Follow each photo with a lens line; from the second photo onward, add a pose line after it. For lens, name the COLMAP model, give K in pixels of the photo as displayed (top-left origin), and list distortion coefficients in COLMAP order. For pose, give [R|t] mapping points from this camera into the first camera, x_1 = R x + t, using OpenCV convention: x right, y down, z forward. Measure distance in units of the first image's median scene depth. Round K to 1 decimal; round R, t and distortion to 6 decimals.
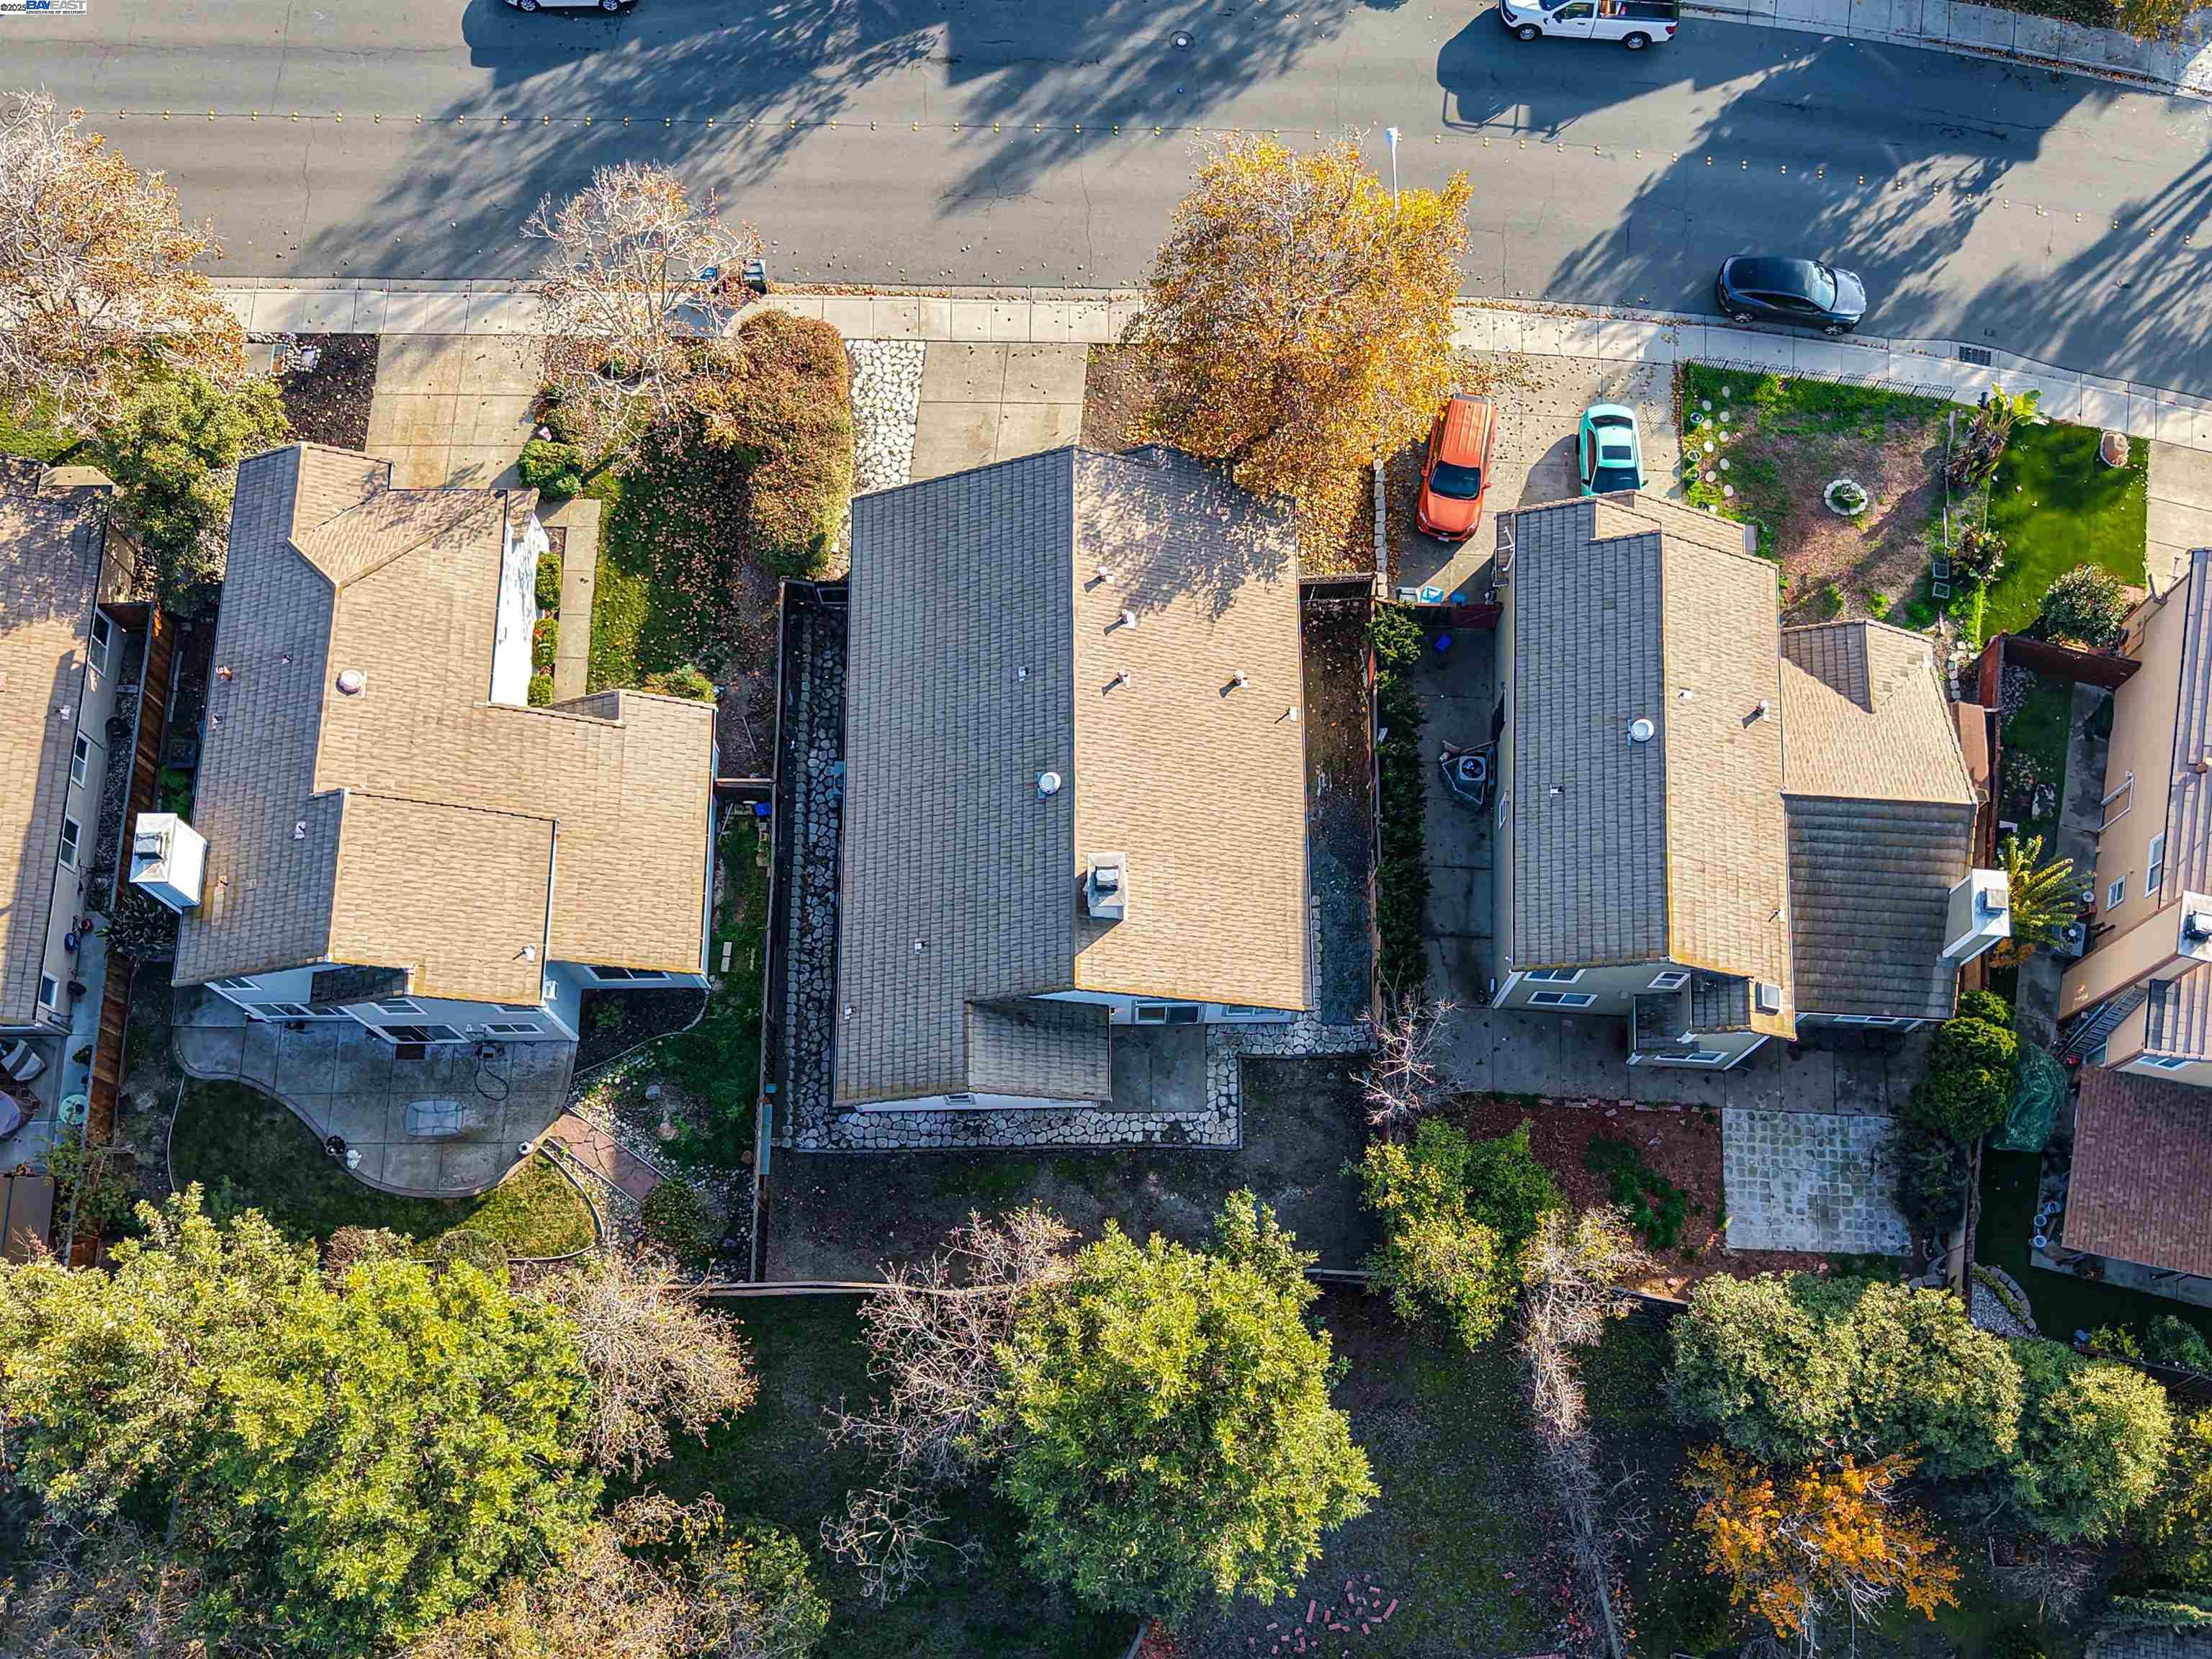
lens RADIAL K [[2055.9, 0, 1170.8], [0, 2055.9, 832.8], [0, 0, 1]] dist [0.014942, -0.068788]
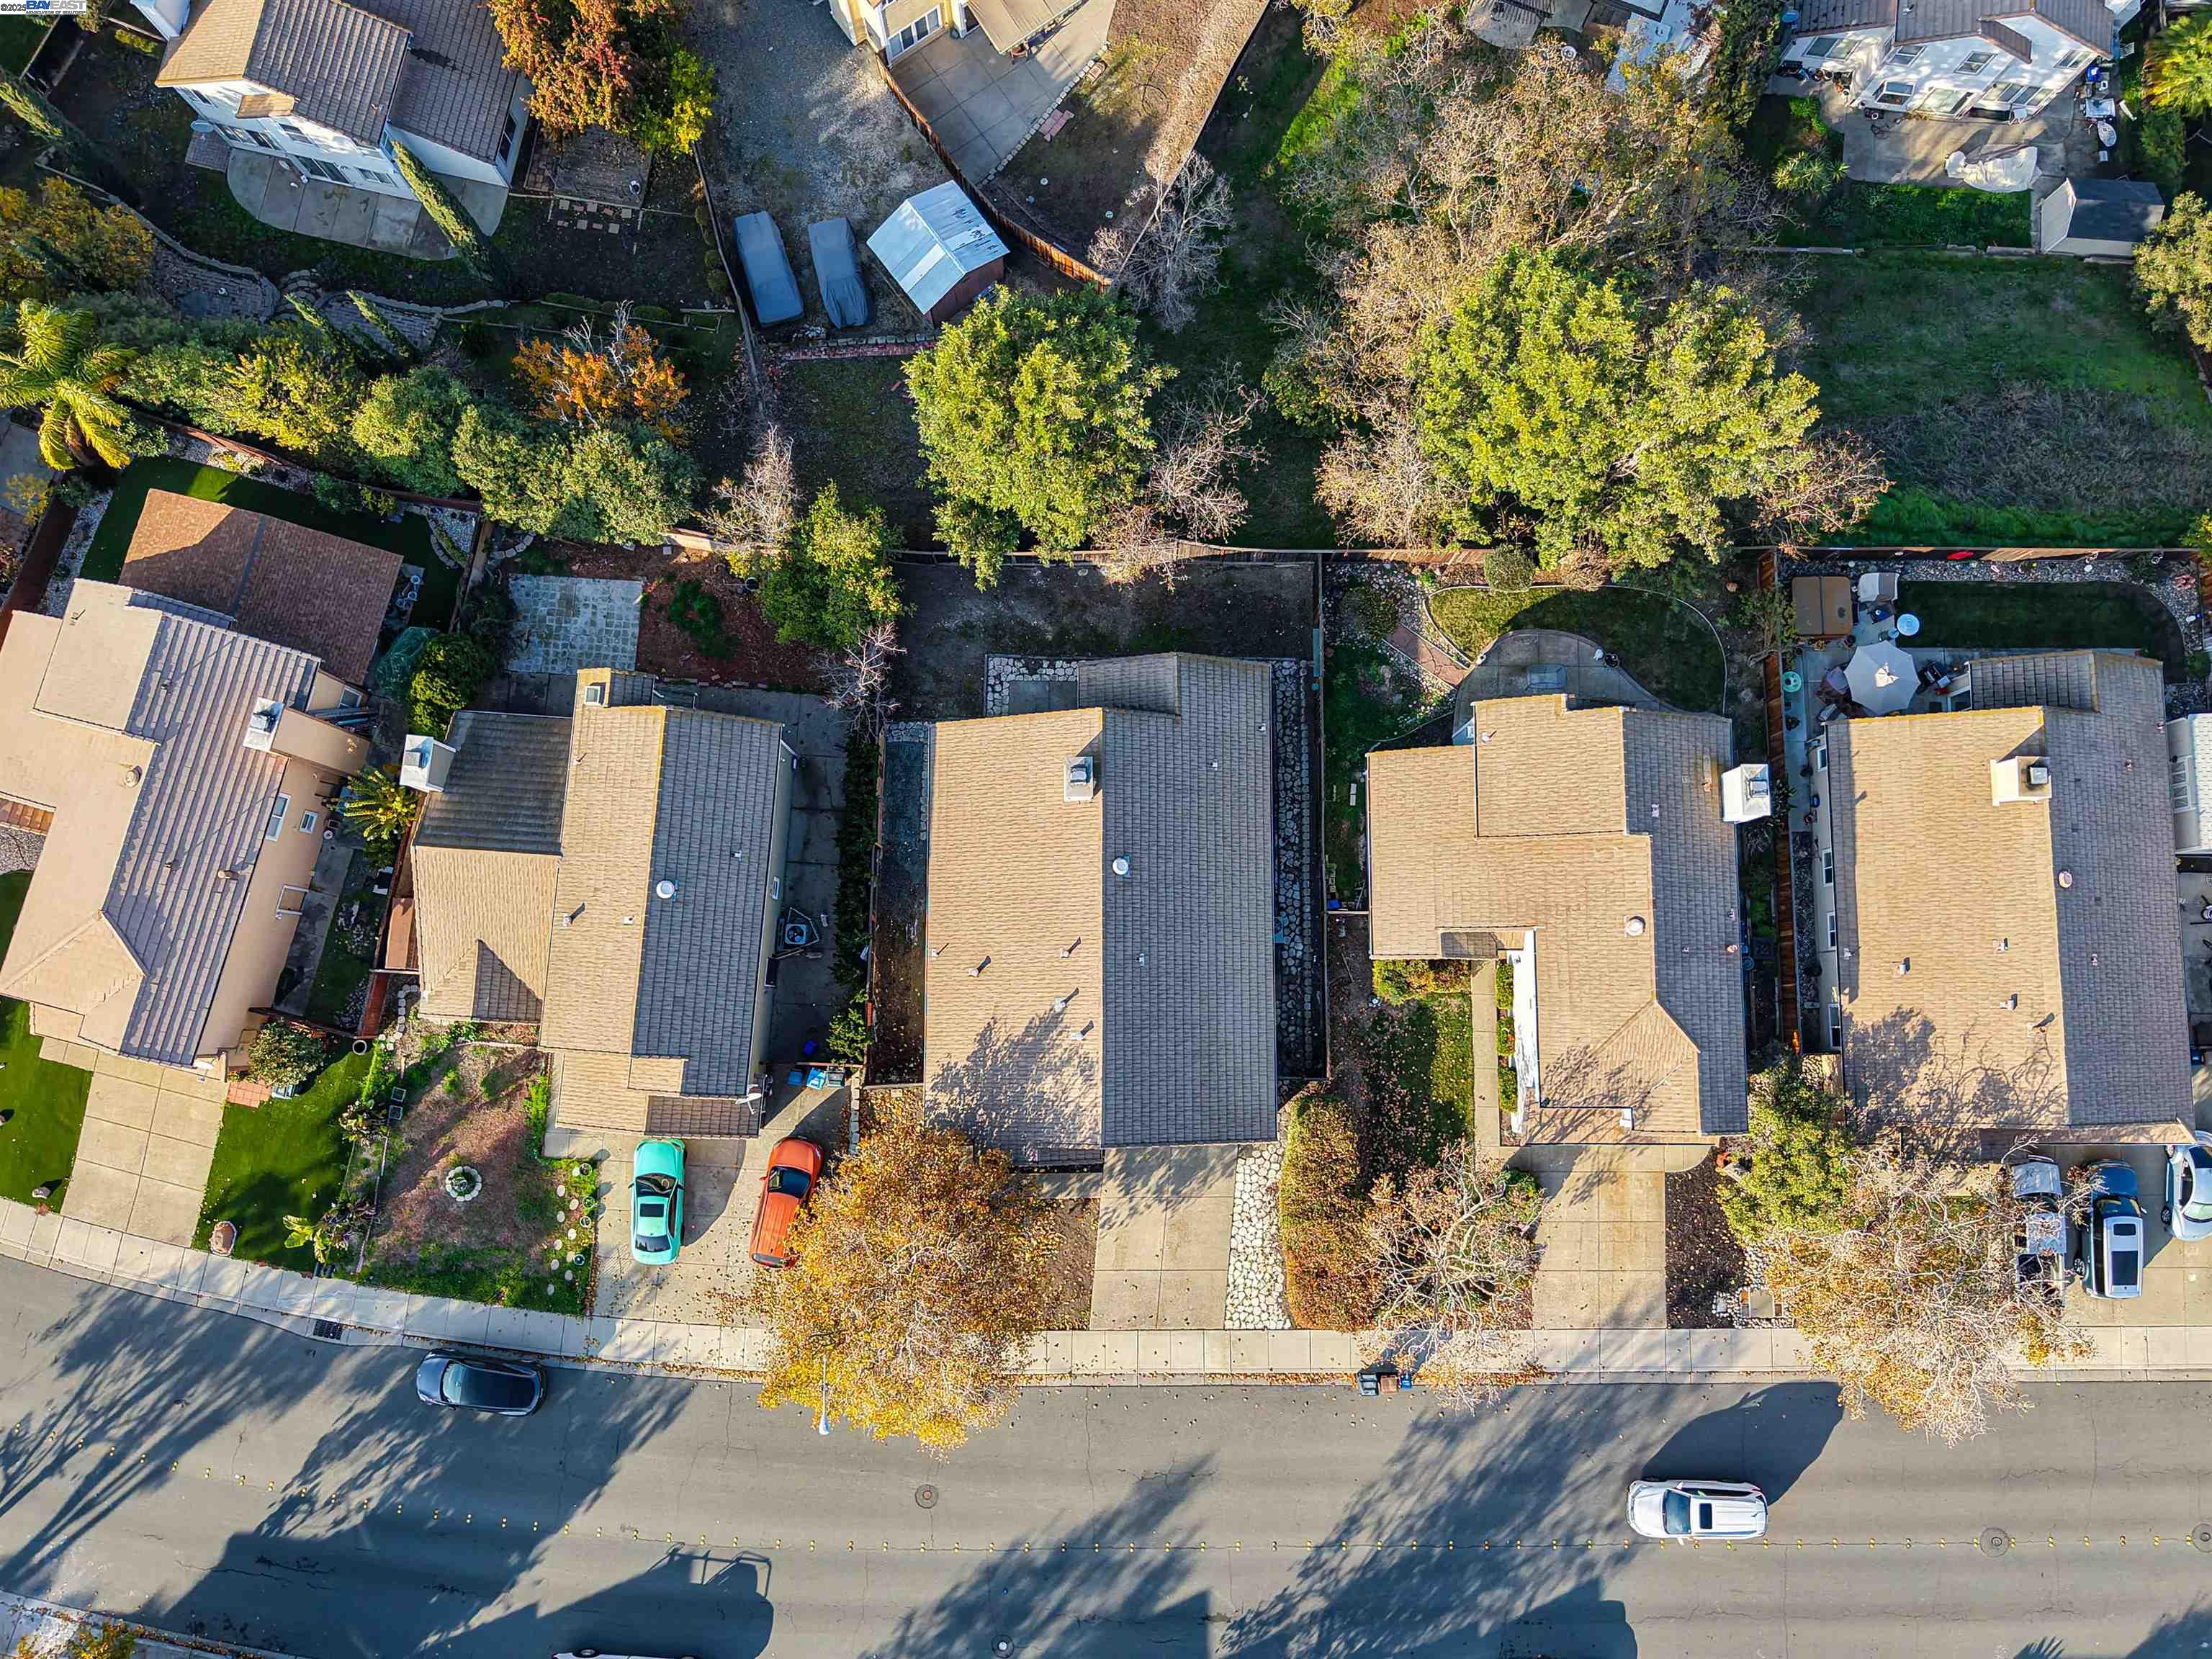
lens RADIAL K [[1567.1, 0, 1113.8], [0, 1567.1, 838.8], [0, 0, 1]] dist [-0.004584, -0.003671]
pose [[-0.998007, -0.023765, -0.058455, 0.004945], [-0.001313, -0.918349, 0.395770, -0.359442], [-0.063087, 0.395058, 0.916487, 0.054217]]
